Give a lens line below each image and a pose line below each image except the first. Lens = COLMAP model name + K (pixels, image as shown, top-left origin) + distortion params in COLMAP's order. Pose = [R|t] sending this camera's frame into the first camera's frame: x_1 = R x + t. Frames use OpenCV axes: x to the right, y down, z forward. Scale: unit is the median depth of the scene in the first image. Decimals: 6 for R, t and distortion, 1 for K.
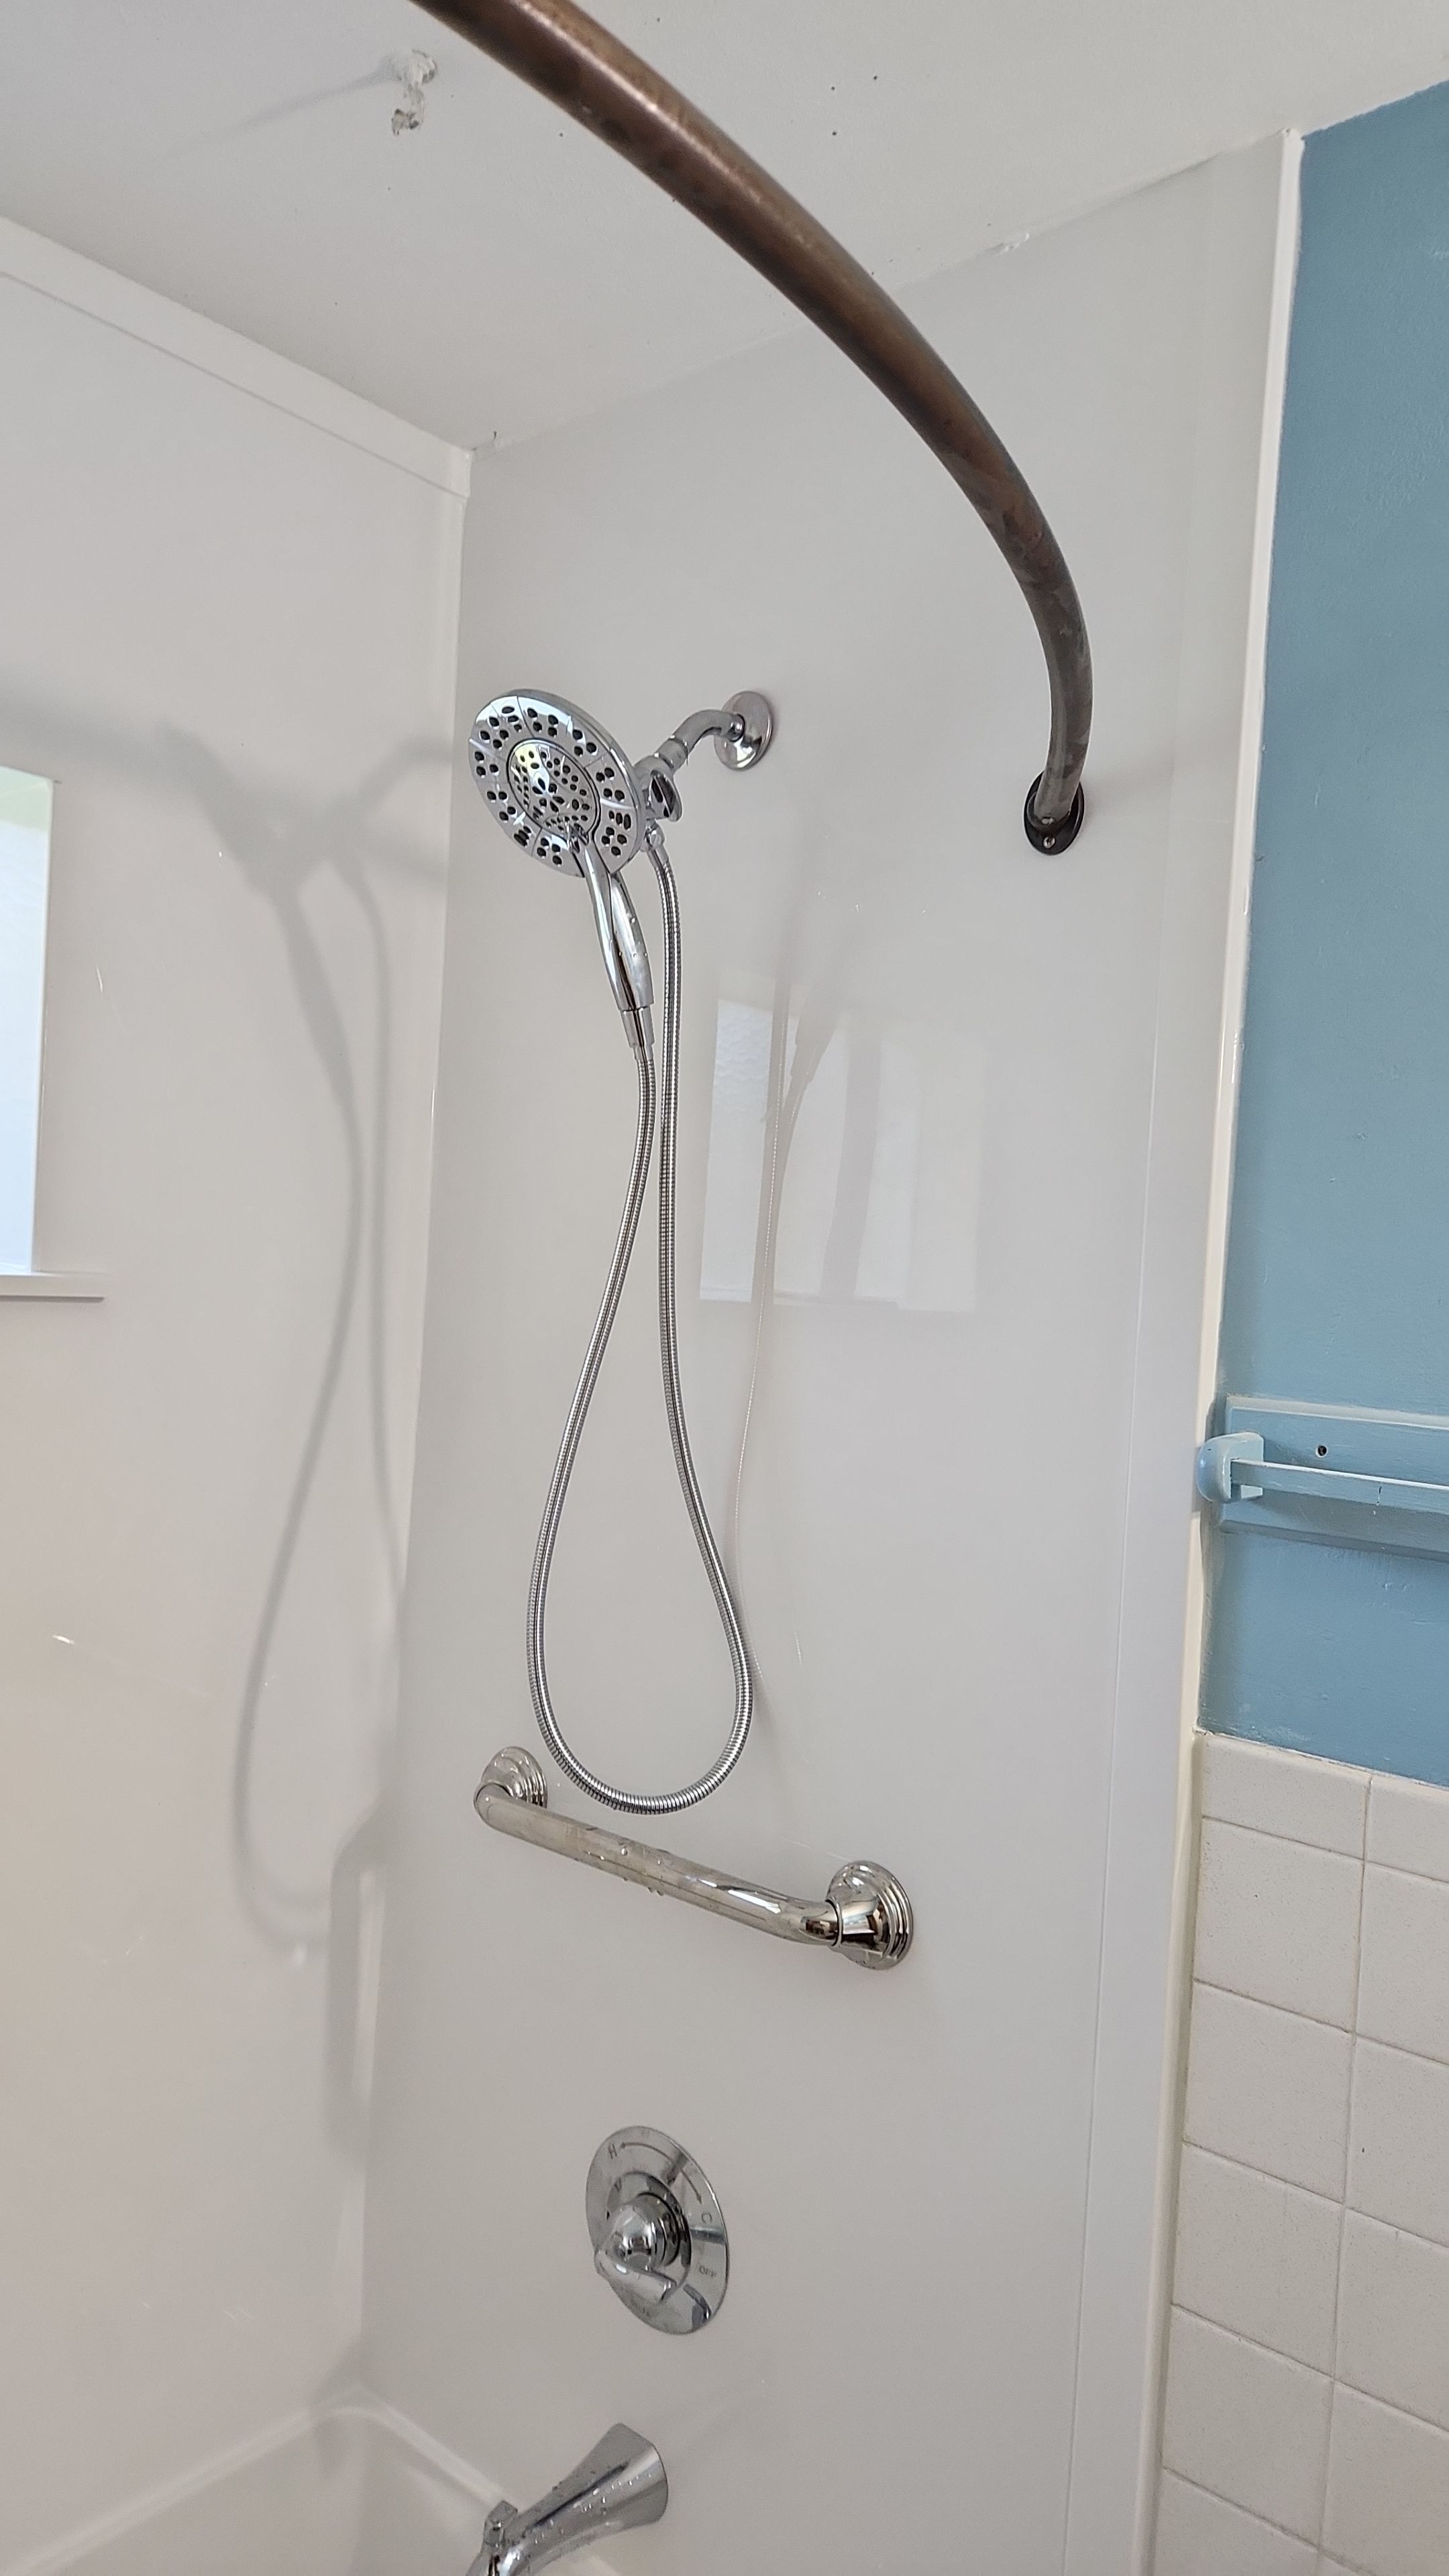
lens RADIAL K [[1720.6, 0, 717.0], [0, 1720.6, 1292.1], [0, 0, 1]] dist [0.065404, -0.054845]
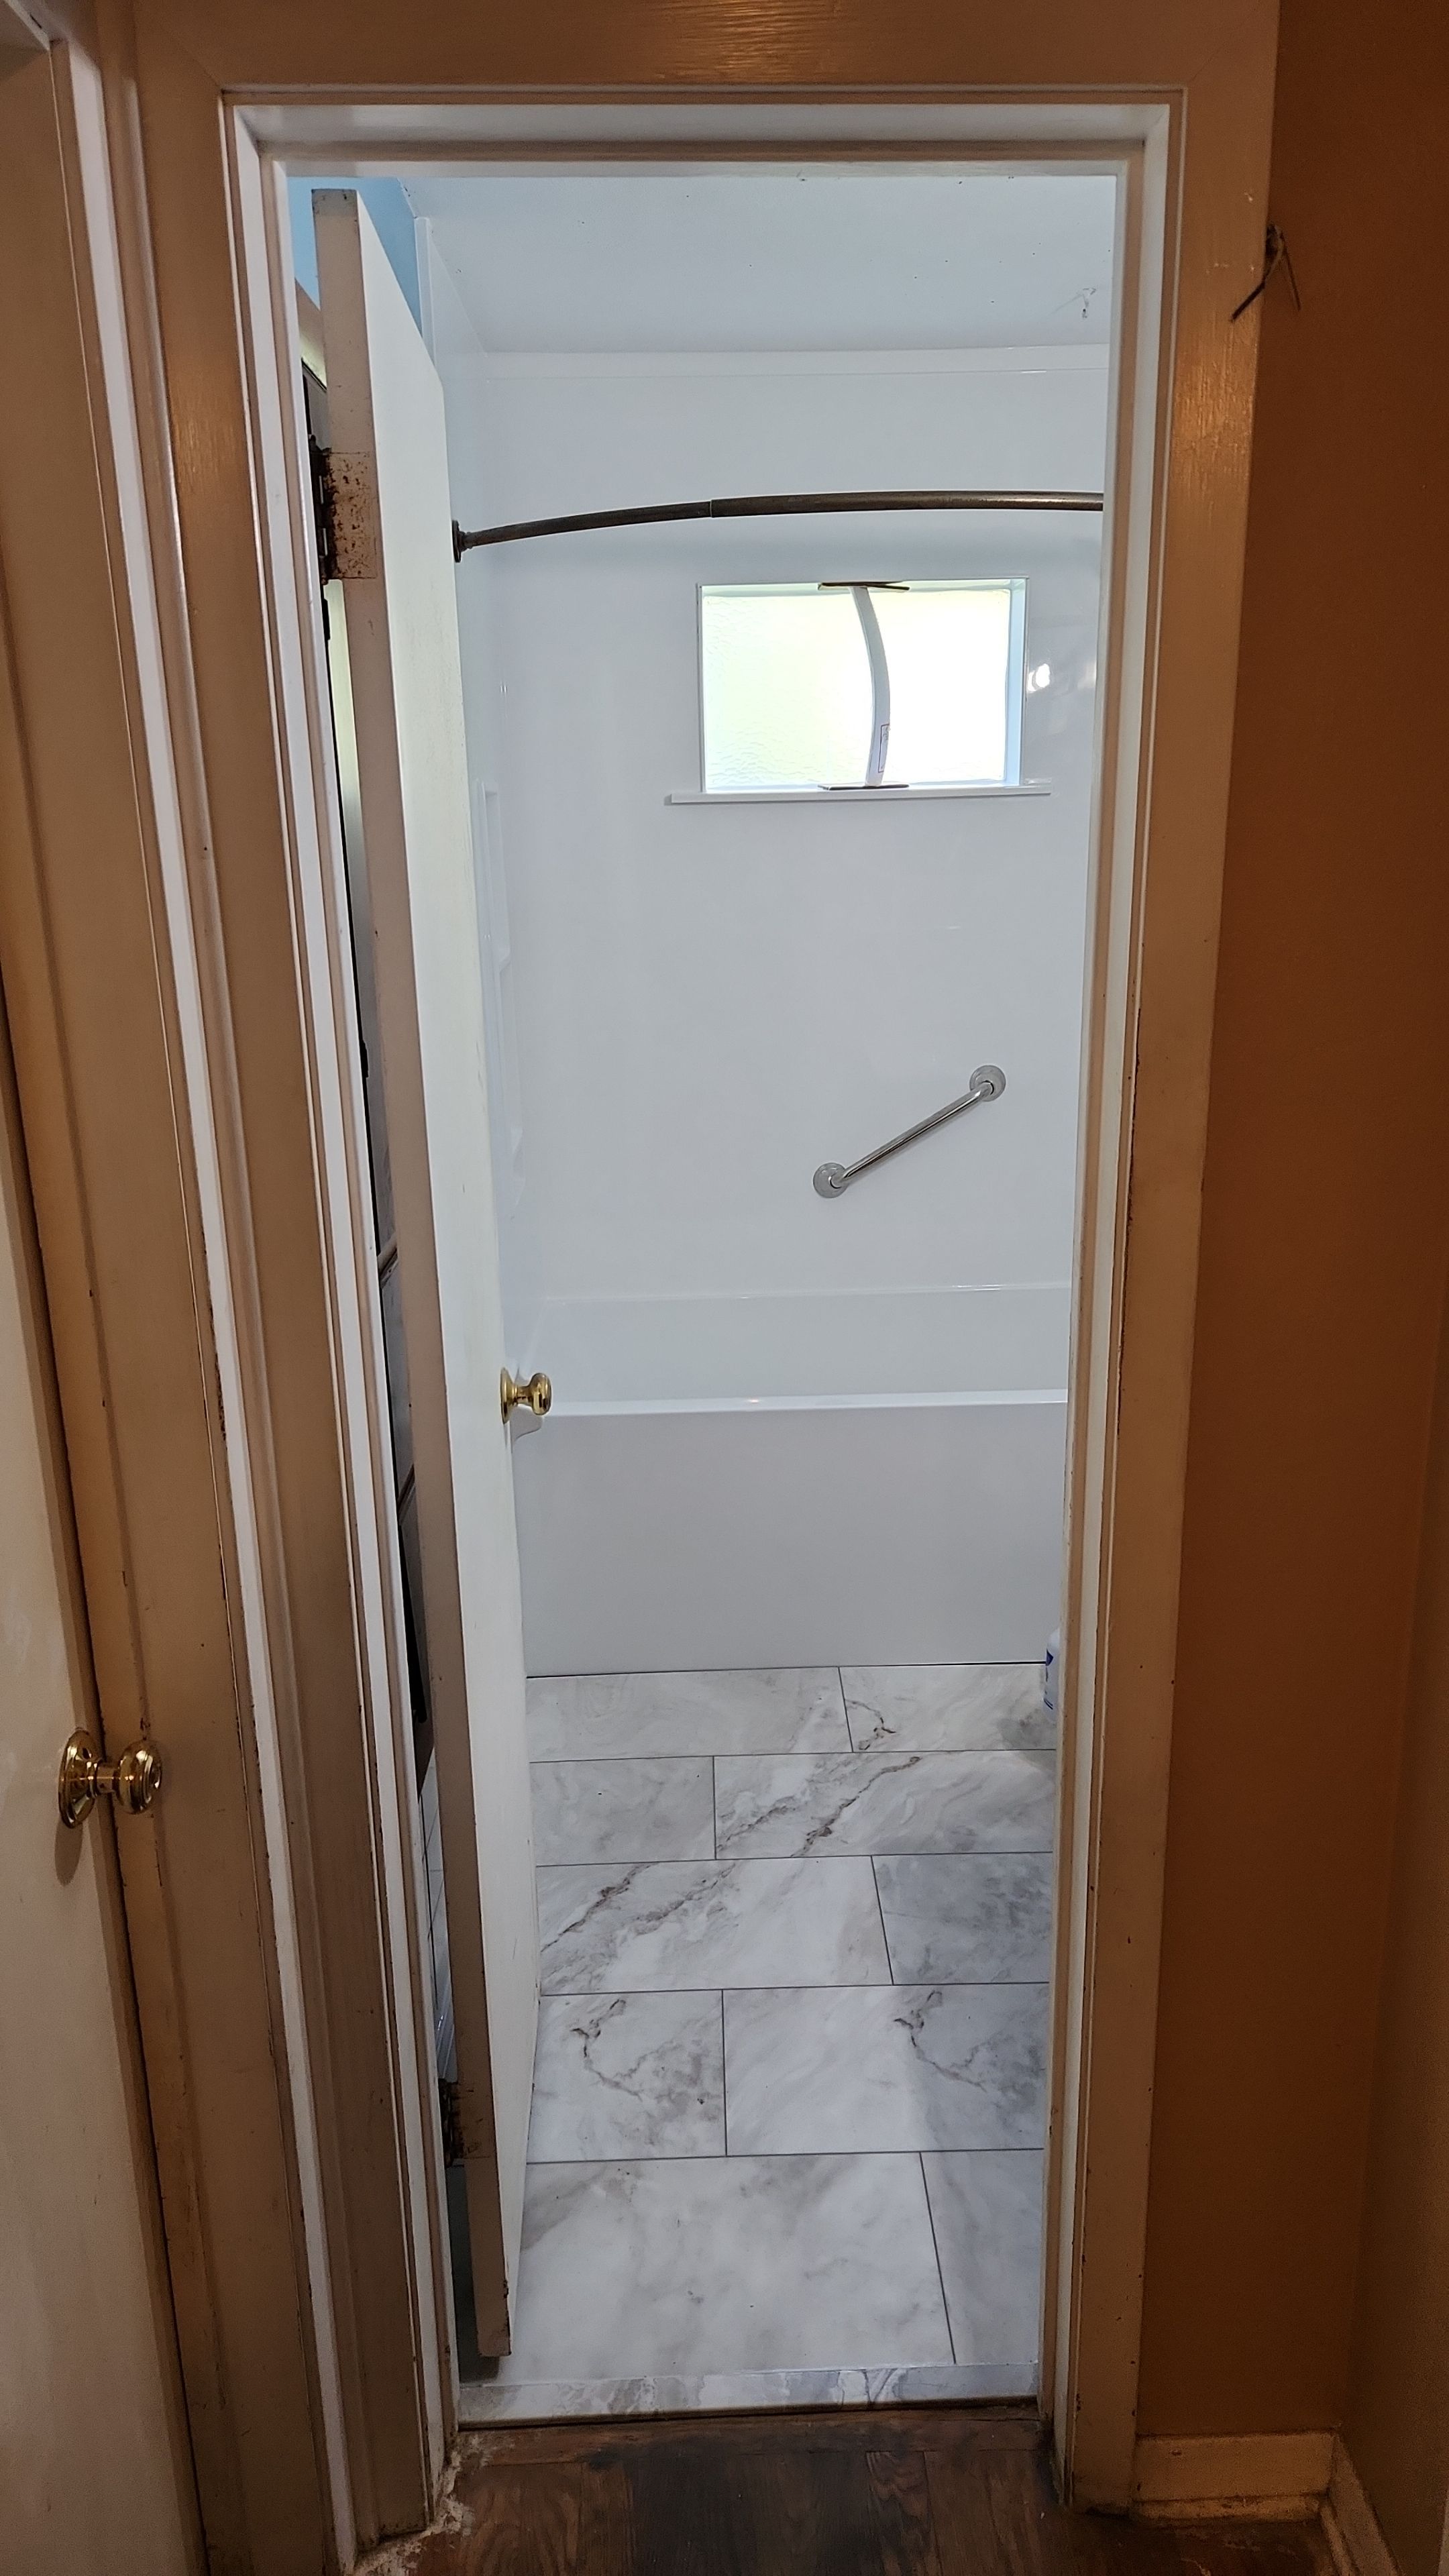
lens RADIAL K [[1720.6, 0, 724.3], [0, 1720.6, 1274.2], [0, 0, 1]] dist [0.065404, -0.054845]
pose [[0.665735, 0.131388, -0.734530, 1.320690], [0.043677, 0.975827, 0.214136, 0.131599], [0.744909, -0.174640, 0.643904, -1.128697]]
